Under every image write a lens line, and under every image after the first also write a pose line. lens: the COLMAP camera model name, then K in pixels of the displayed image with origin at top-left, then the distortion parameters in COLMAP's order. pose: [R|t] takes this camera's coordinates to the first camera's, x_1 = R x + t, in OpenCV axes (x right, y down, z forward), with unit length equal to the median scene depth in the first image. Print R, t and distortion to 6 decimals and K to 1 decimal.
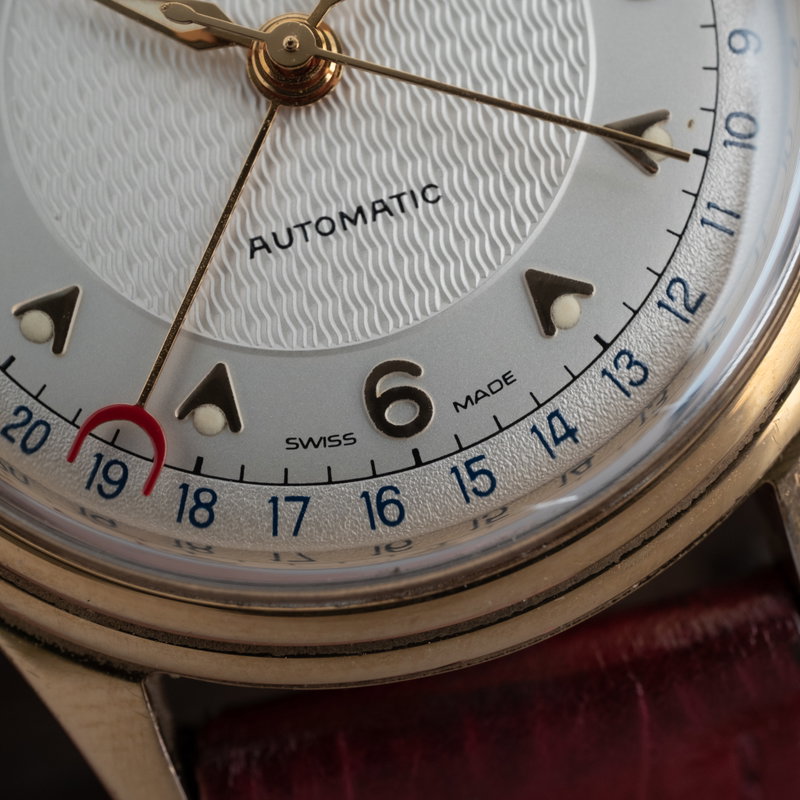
lens RADIAL K [[1189.8, 0, 391.1], [0, 1189.8, 382.4], [0, 0, 1]] dist [0.057991, 0.000000]
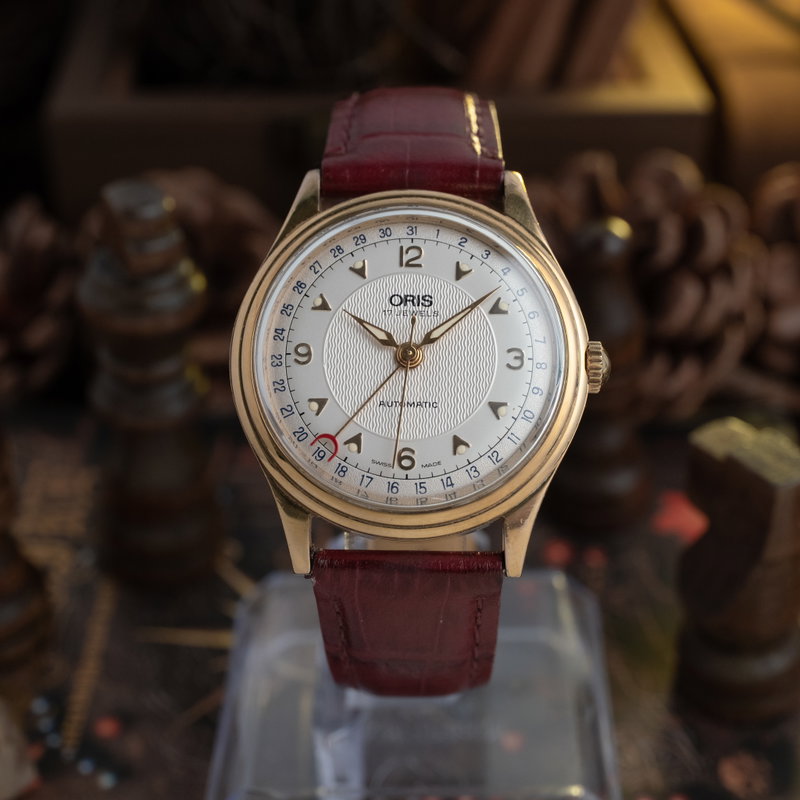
lens RADIAL K [[1189.8, 0, 404.3], [0, 1189.8, 400.4], [0, 0, 1]] dist [0.057991, 0.000000]
pose [[0.949943, 0.308541, -0.049108, 0.114330], [-0.311614, 0.947016, -0.077833, 0.122365], [0.022492, 0.089240, 0.995756, -2.409549]]
